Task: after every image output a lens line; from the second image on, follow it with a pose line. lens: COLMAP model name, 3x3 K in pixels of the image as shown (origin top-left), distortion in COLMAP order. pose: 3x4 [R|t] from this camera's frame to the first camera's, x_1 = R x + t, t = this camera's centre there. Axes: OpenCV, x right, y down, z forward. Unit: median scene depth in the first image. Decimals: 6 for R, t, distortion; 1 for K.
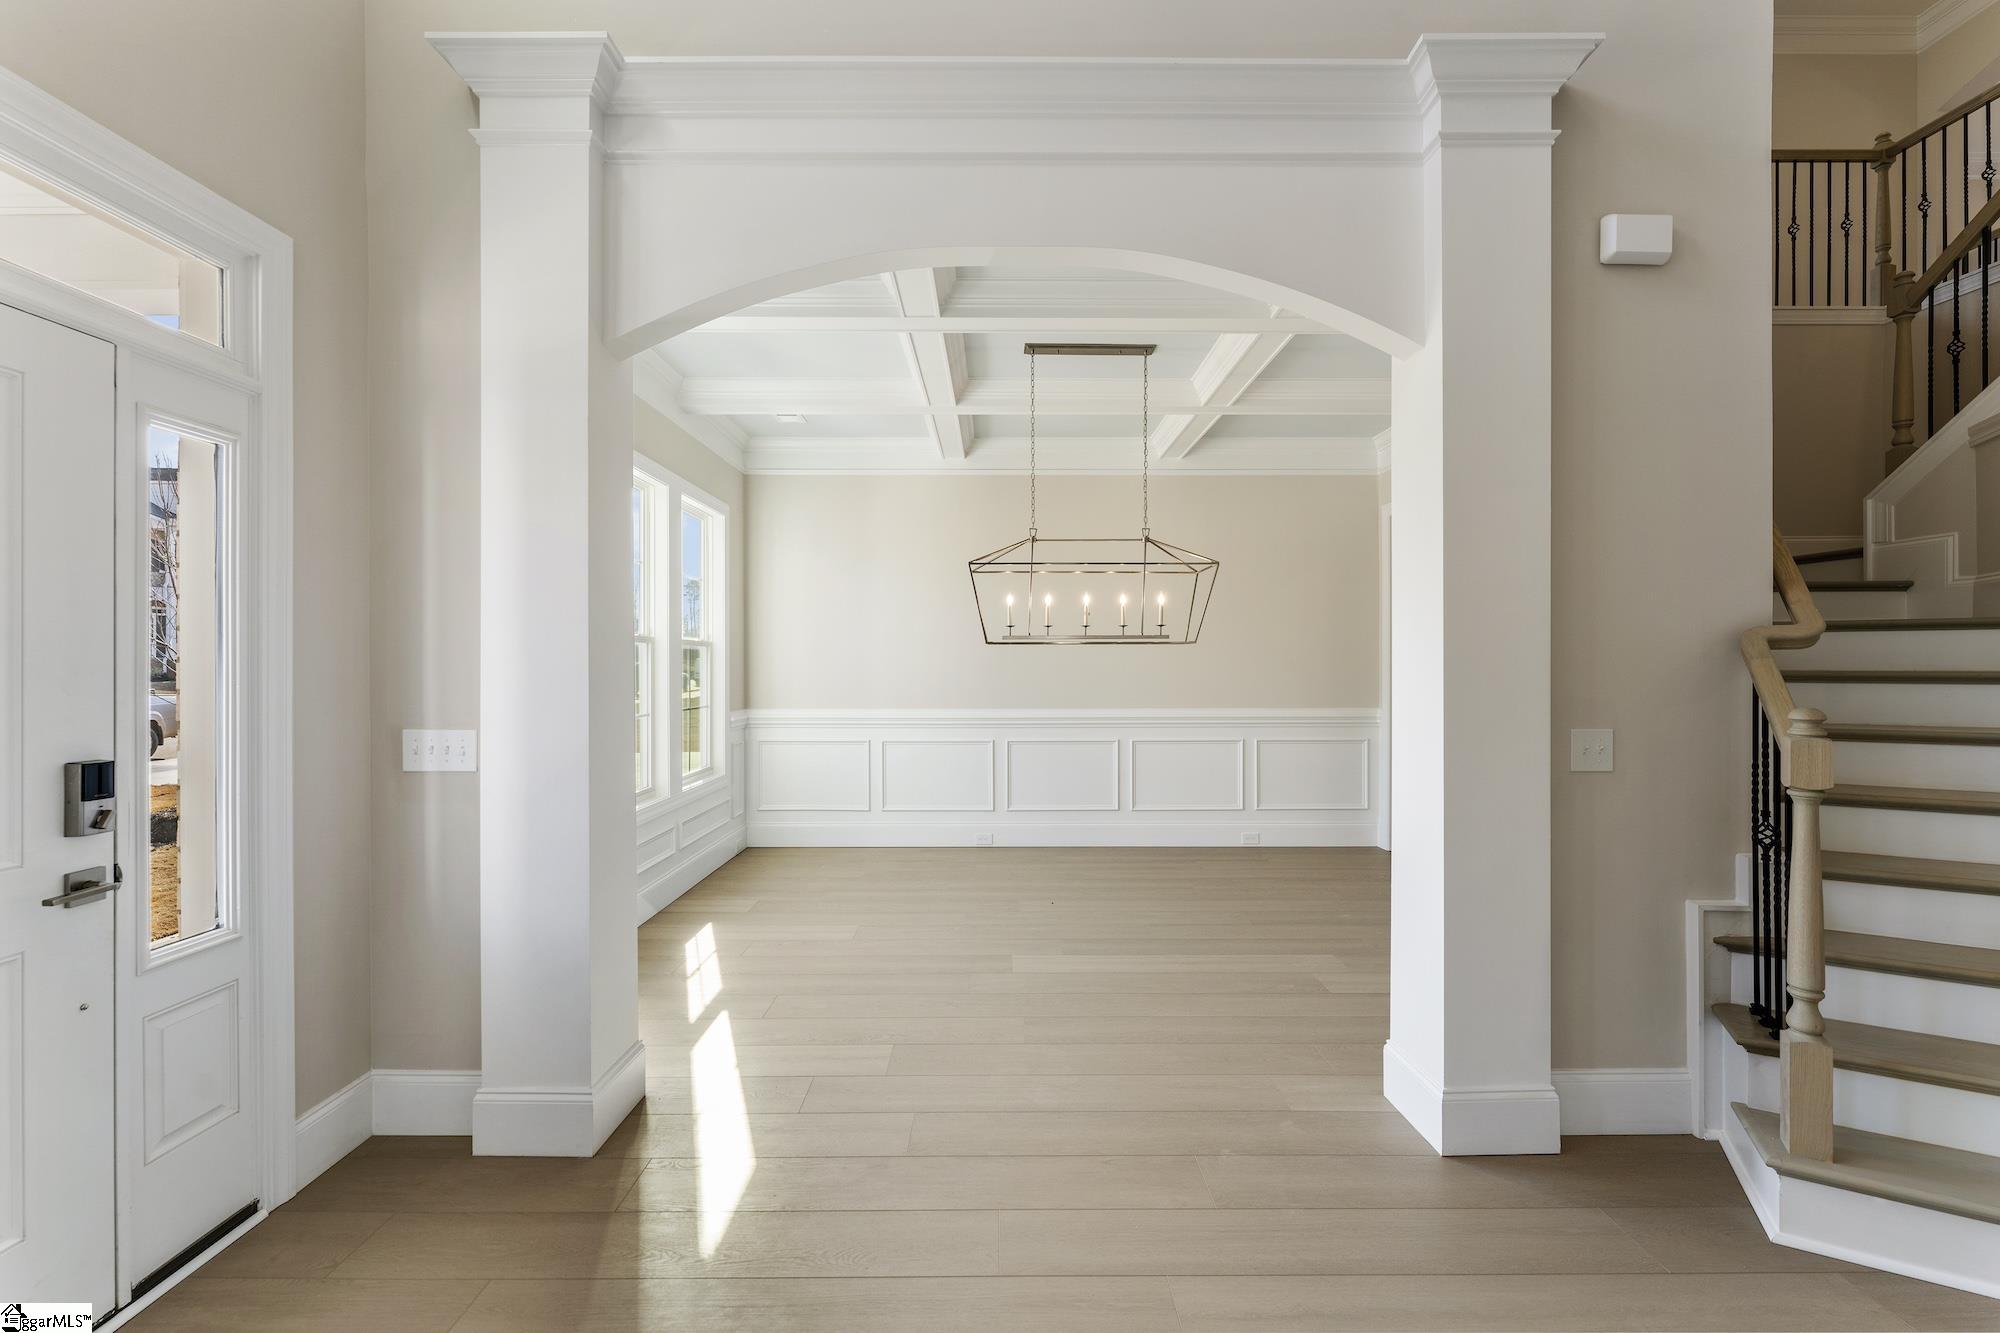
lens RADIAL K [[825.2, 0, 1003.3], [0, 825.2, 663.7], [0, 0, 1]] dist [0.000451, 0.000026]
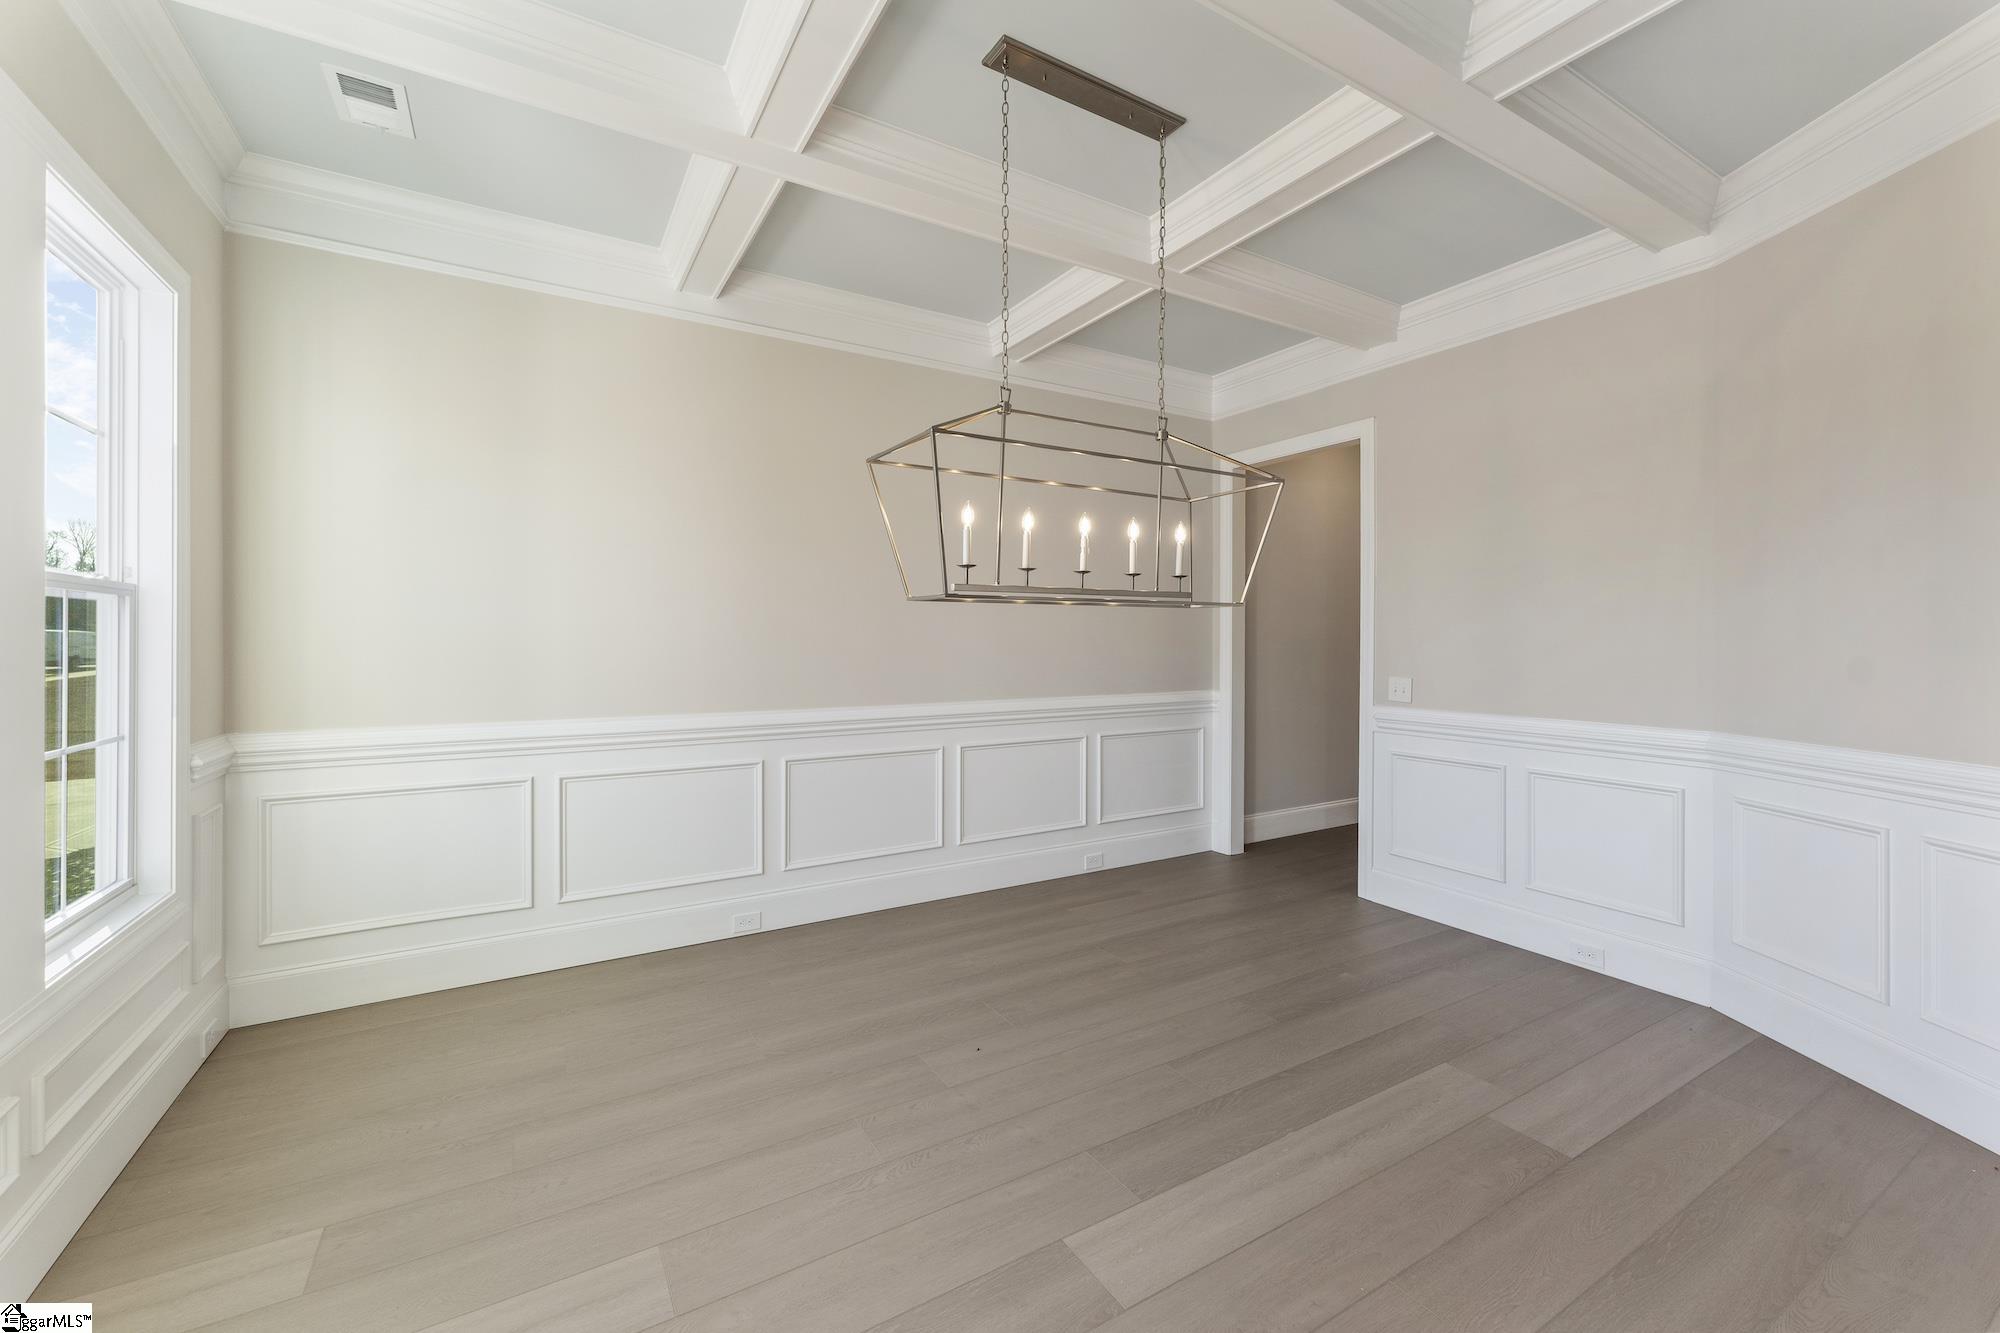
lens RADIAL K [[798.8, 0, 988.3], [0, 798.8, 637.2], [0, 0, 1]] dist [0.002186, -0.000726]
pose [[0.863271, 0.002336, 0.504735, -0.175152], [-0.001713, 0.999997, -0.001698, 0.000376], [-0.504738, 0.000601, 0.863273, 0.408225]]
